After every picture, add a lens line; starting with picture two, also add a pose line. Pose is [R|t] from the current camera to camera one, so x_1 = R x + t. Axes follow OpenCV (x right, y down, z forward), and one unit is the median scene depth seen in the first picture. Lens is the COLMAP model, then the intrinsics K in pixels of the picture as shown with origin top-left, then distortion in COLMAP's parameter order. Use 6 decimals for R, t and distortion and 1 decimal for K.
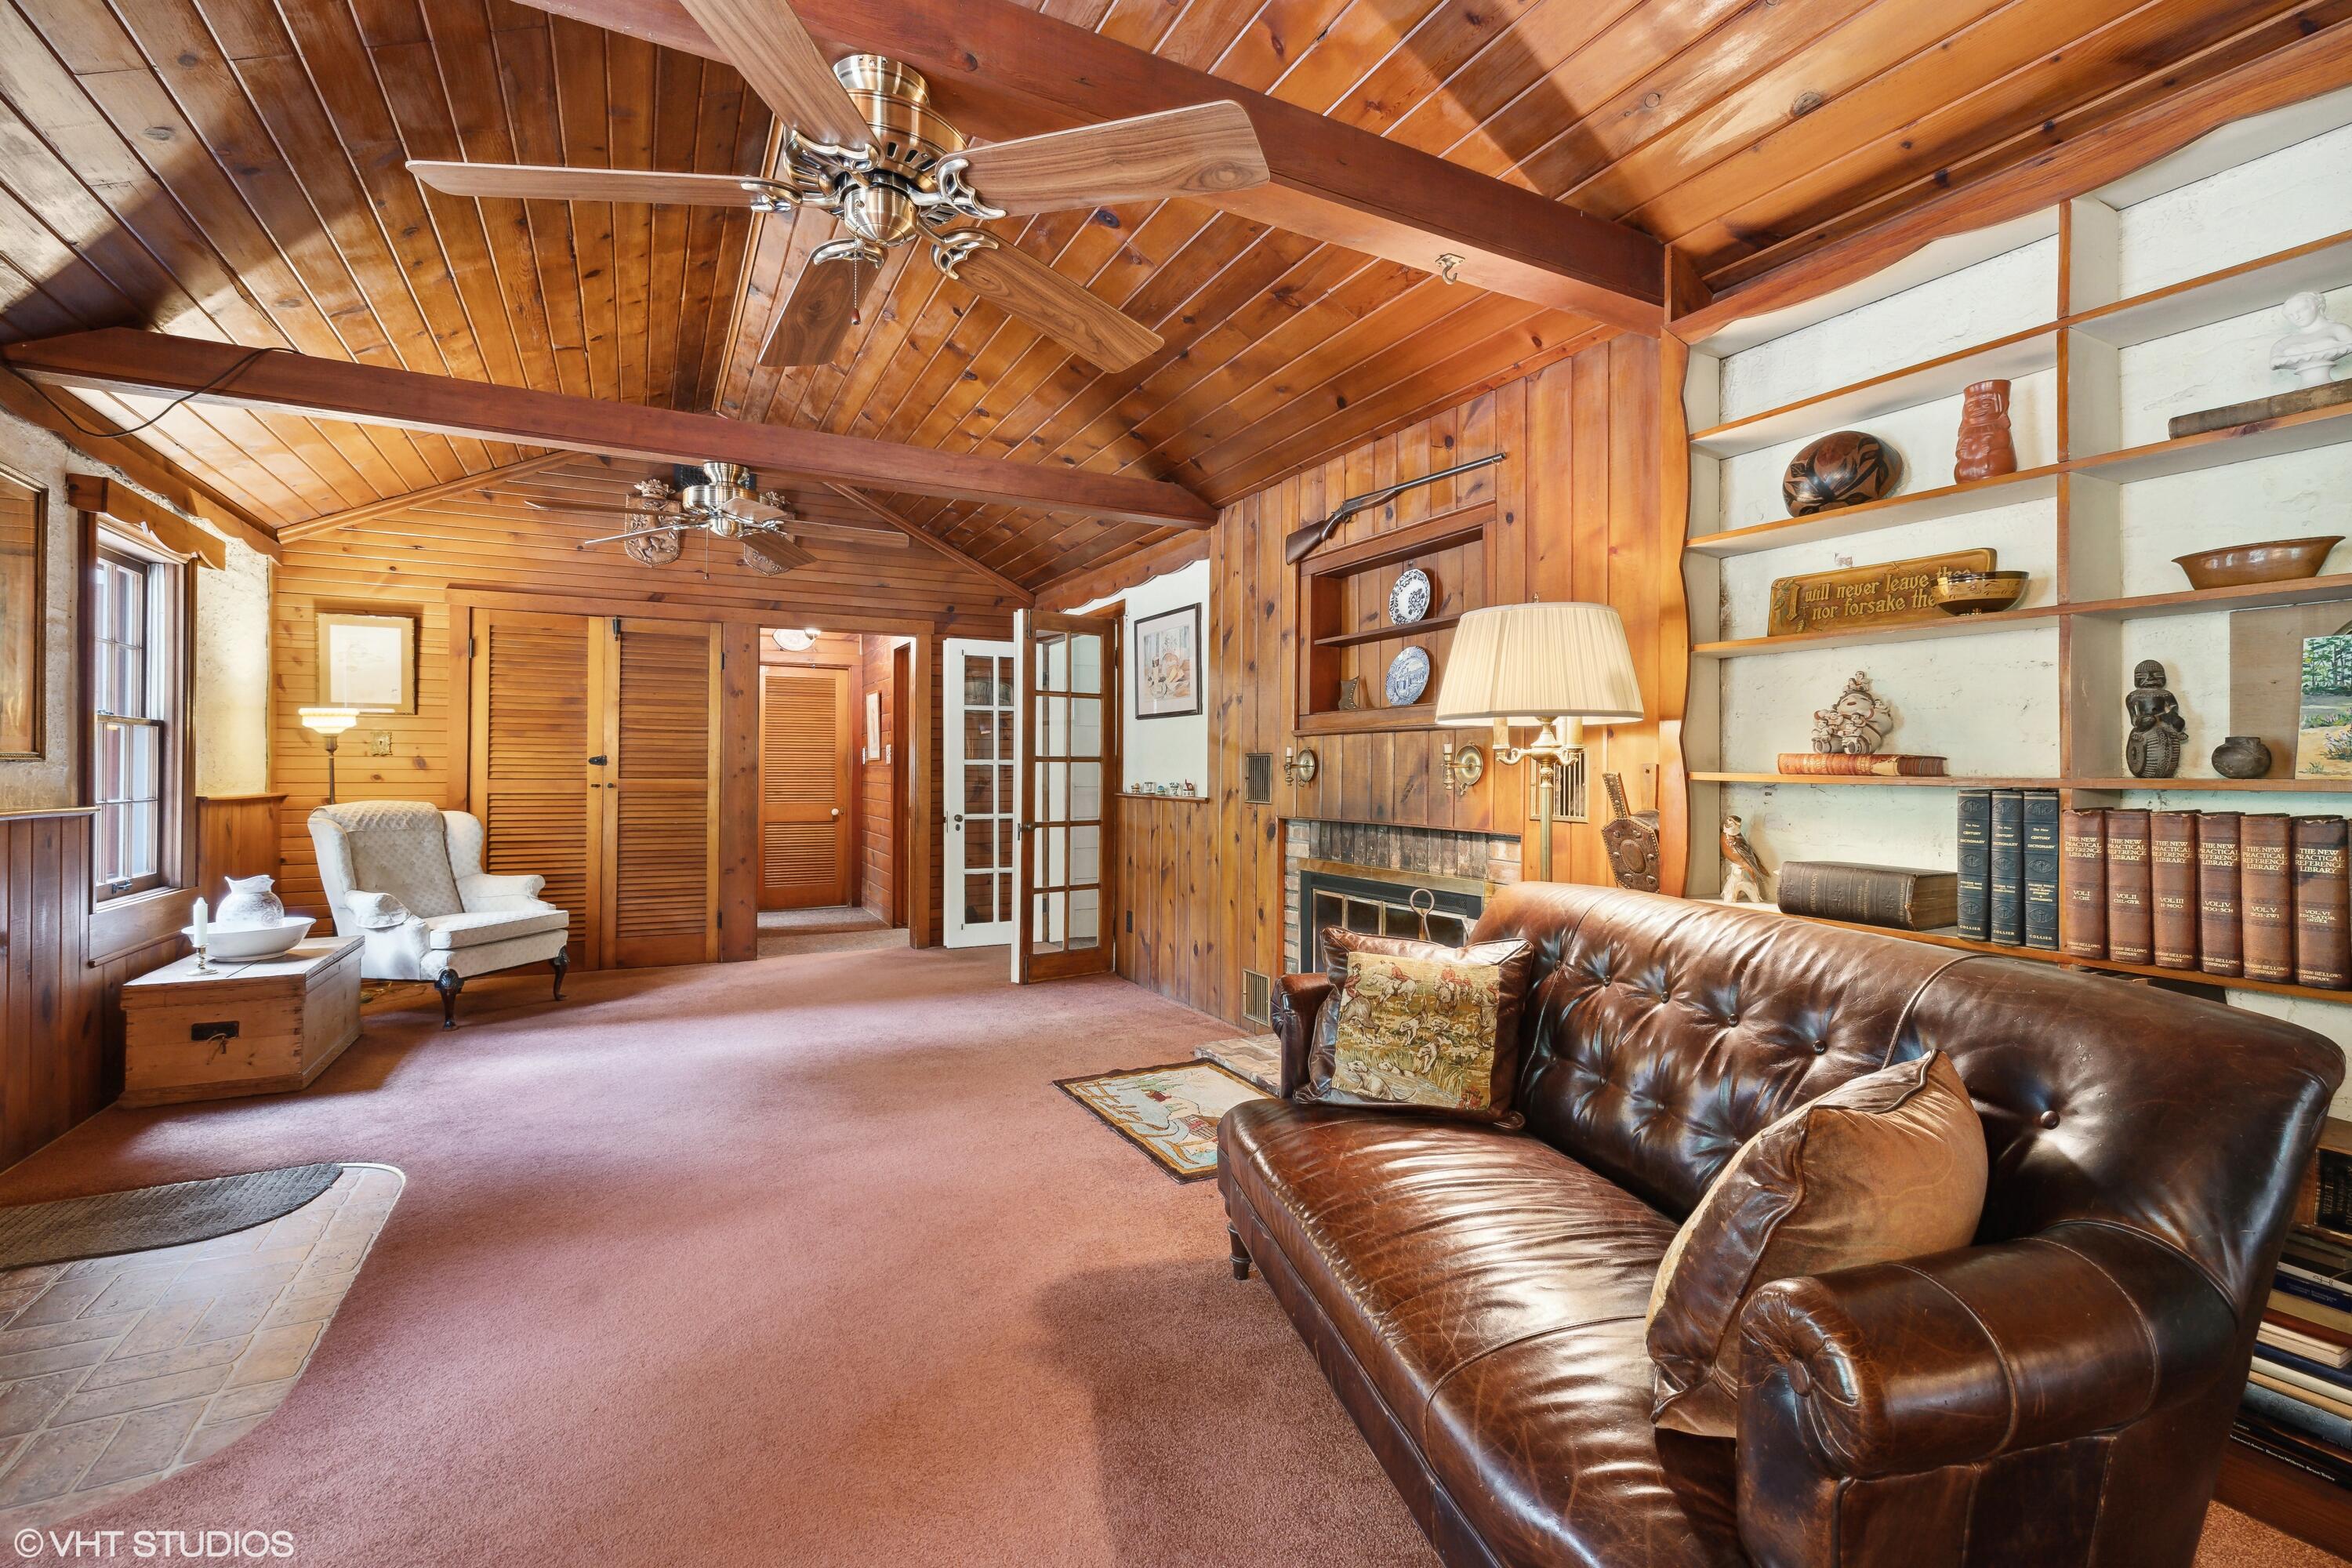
lens RADIAL K [[1024.7, 0, 1172.7], [0, 1024.7, 769.6], [0, 0, 1]] dist [-0.000288, 0.001761]
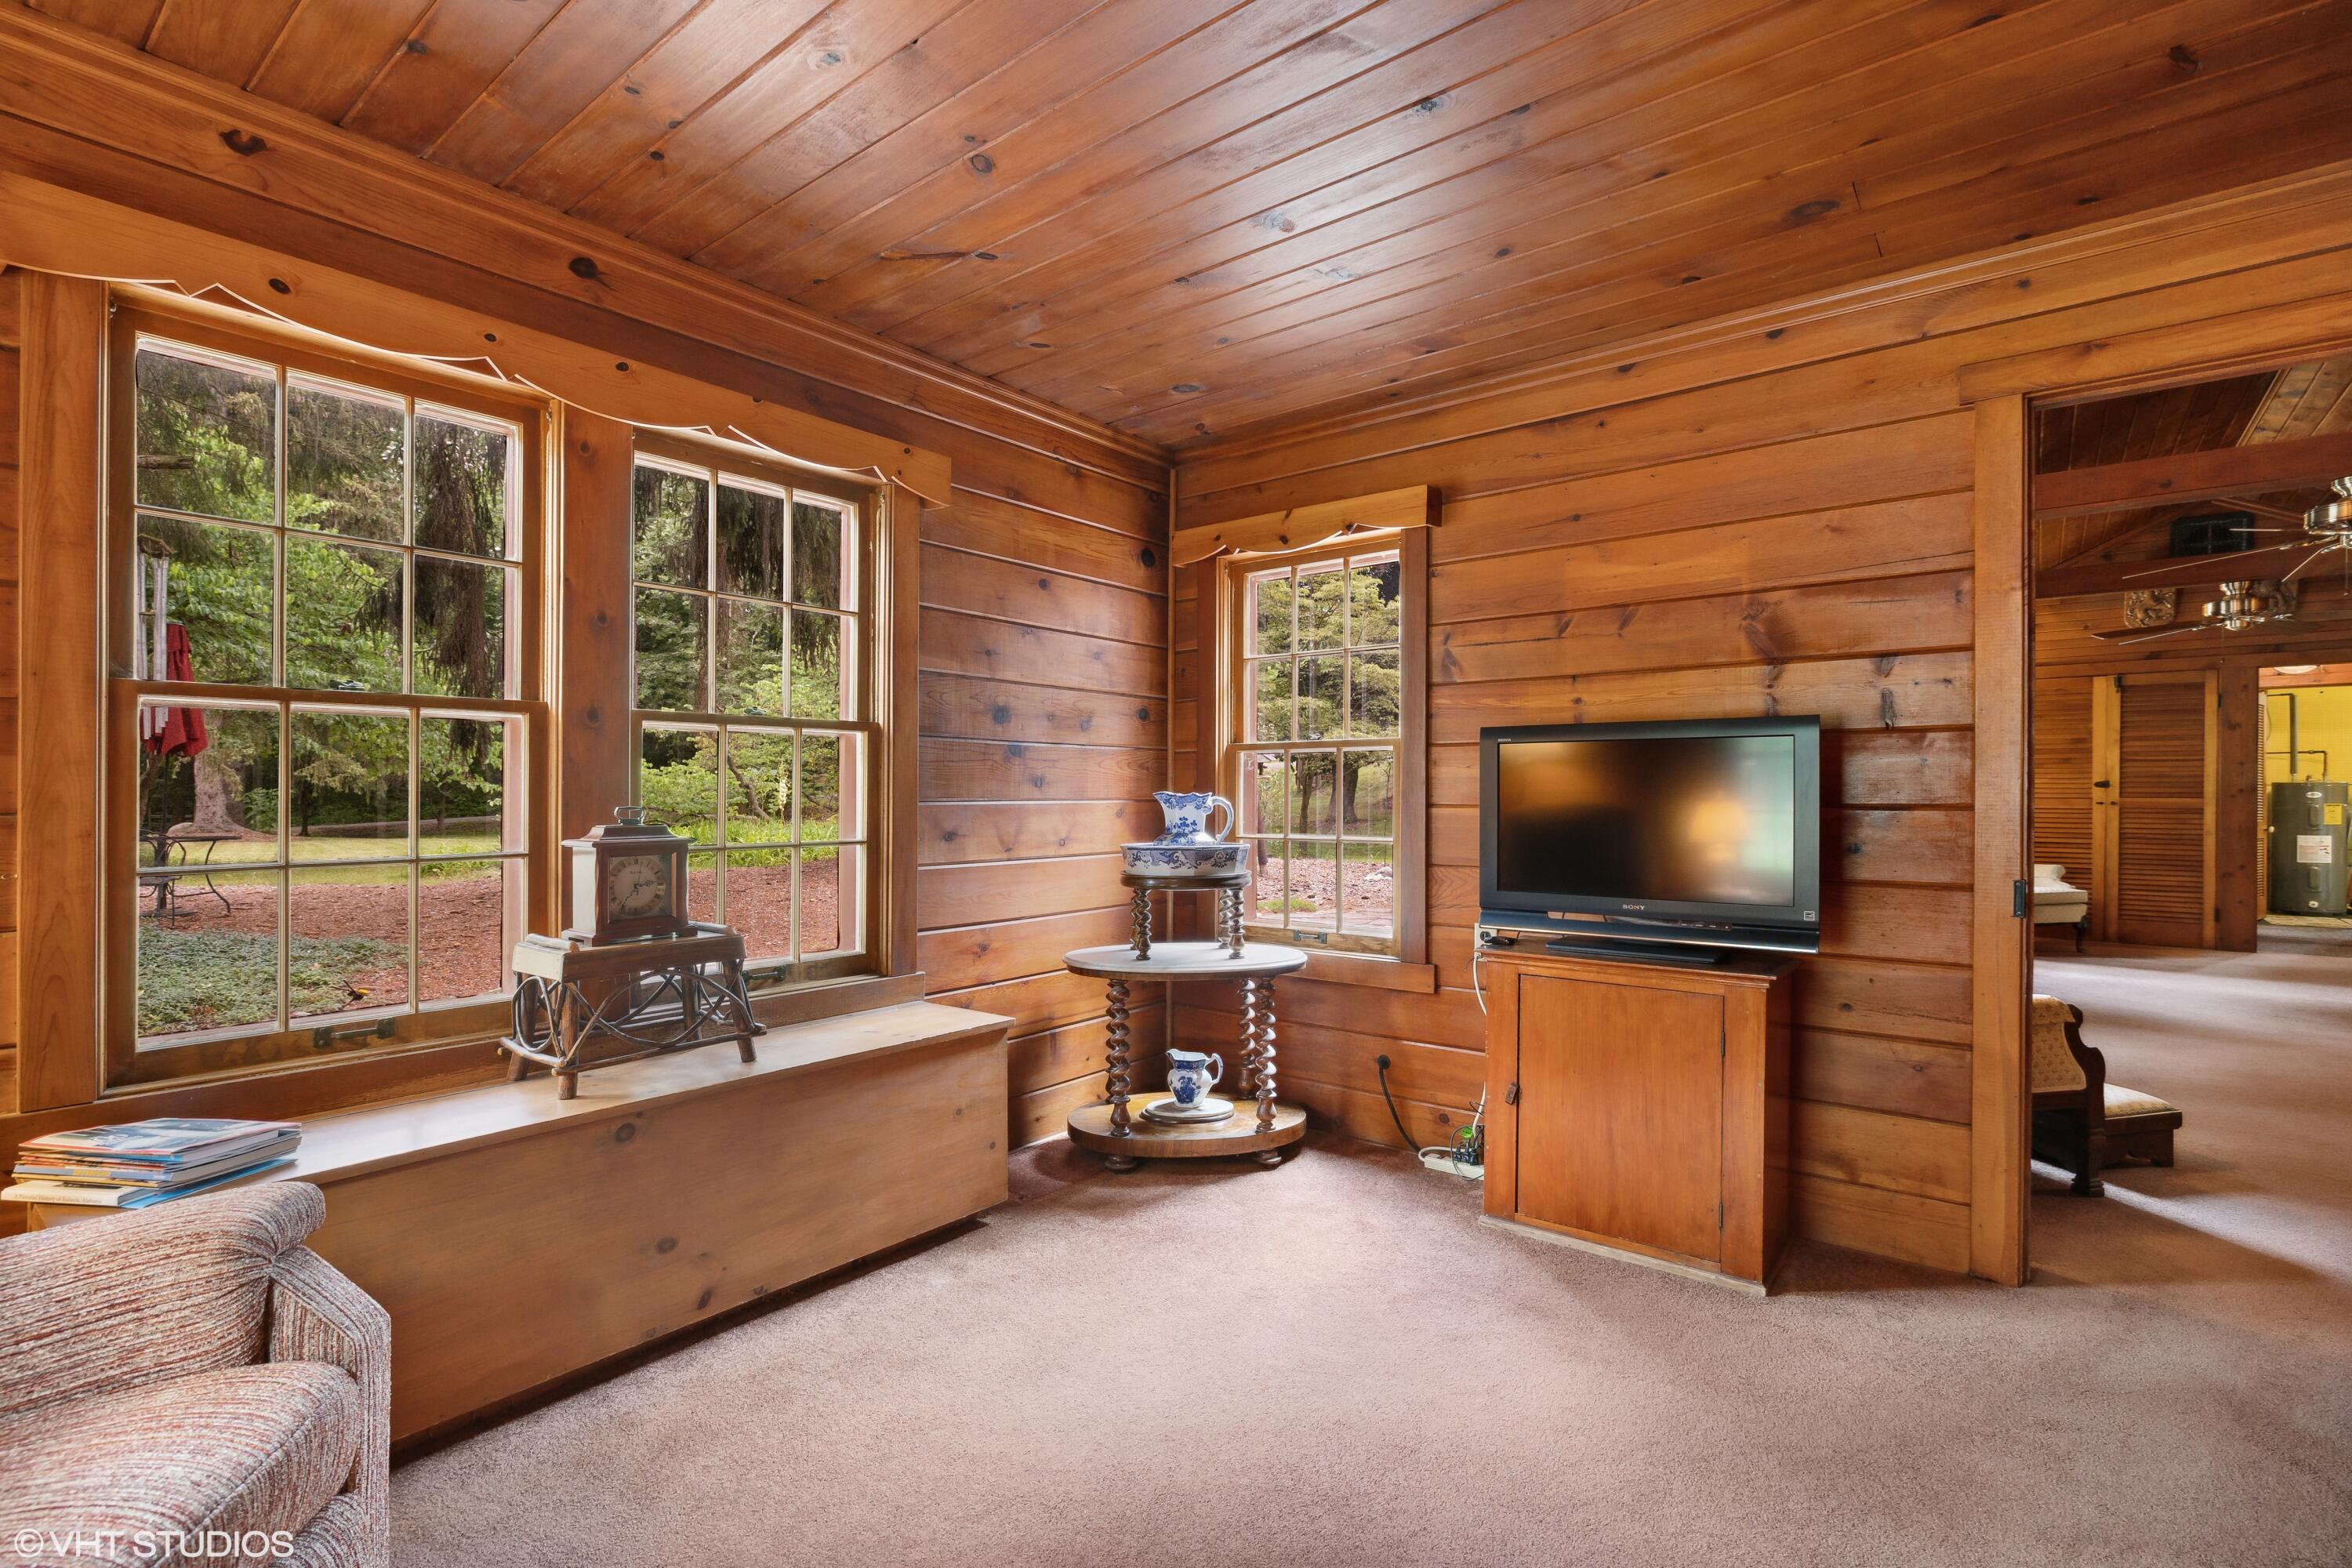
lens RADIAL K [[1088.2, 0, 1182.8], [0, 1088.2, 789.5], [0, 0, 1]] dist [-0.002406, -0.000110]
pose [[0.410181, -0.004392, -0.911994, 0.227312], [0.001710, 0.999990, -0.004046, 0.001568], [0.912002, 0.000100, 0.410185, -0.642040]]
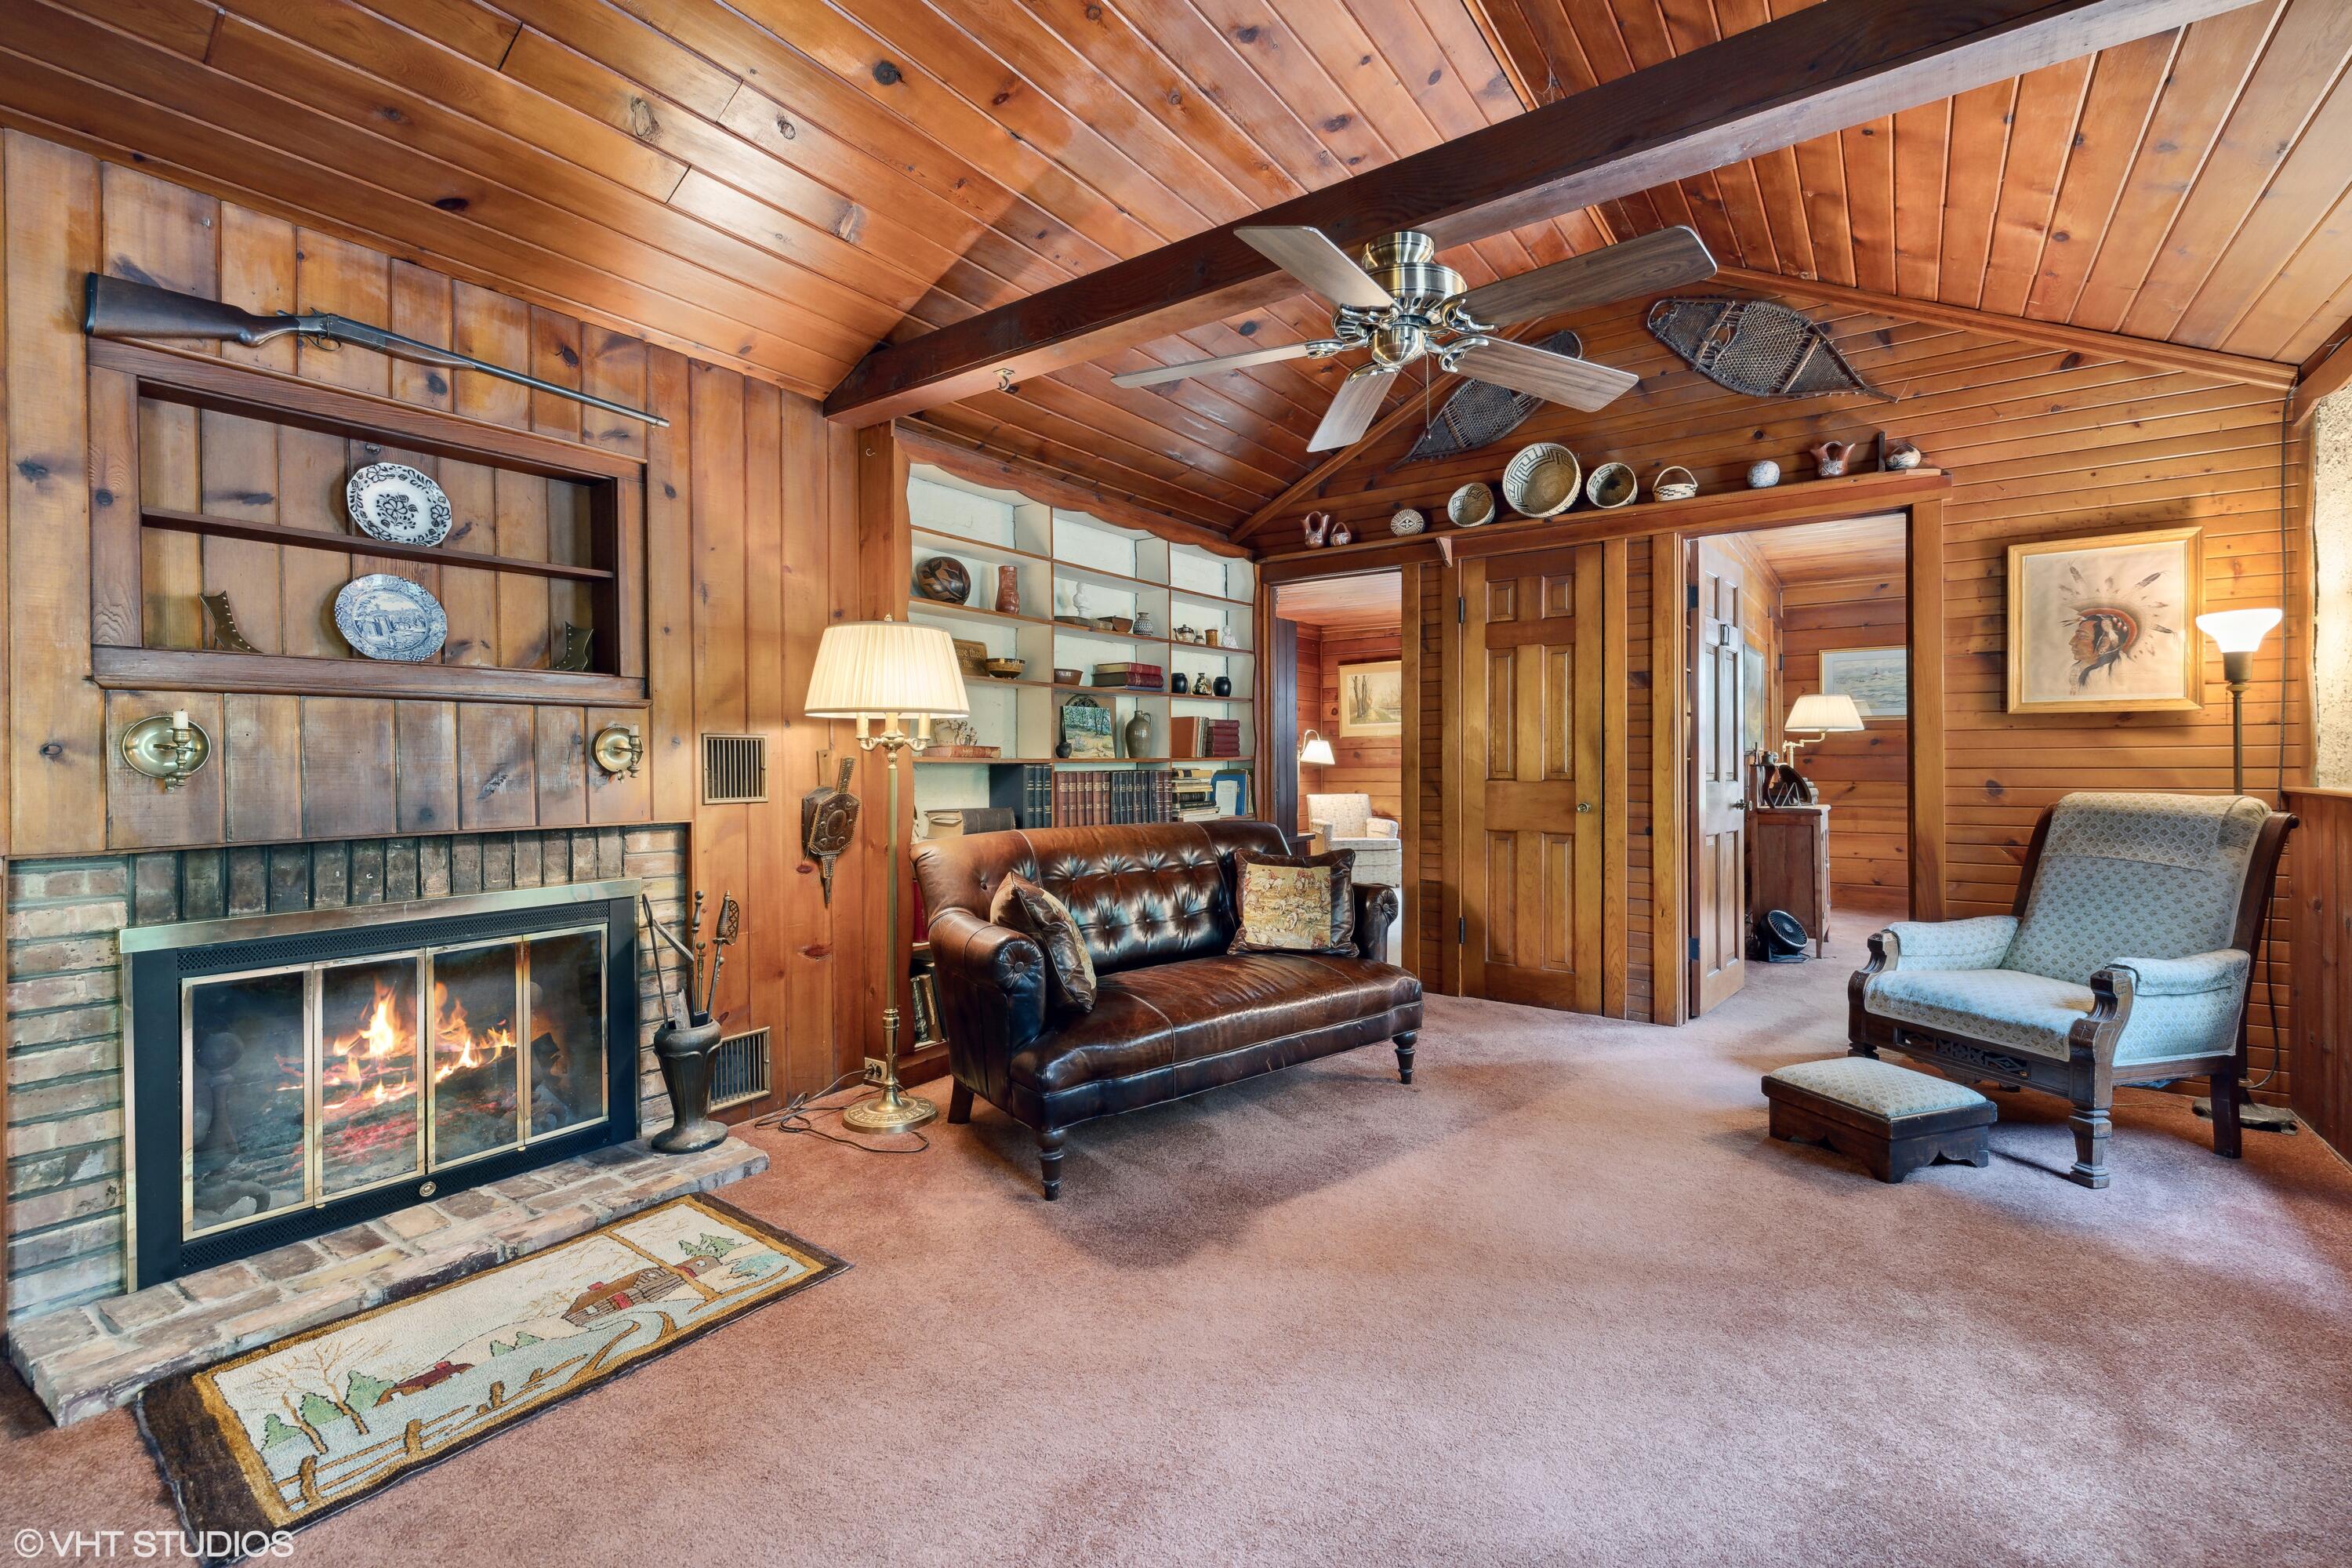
lens RADIAL K [[1024.7, 0, 1175.4], [0, 1024.7, 764.0], [0, 0, 1]] dist [-0.000288, 0.001761]
pose [[-0.451370, -0.006848, 0.892311, -0.790034], [0.000961, 0.999966, 0.008161, 0.000958], [-0.892336, 0.004541, -0.451348, 1.083287]]
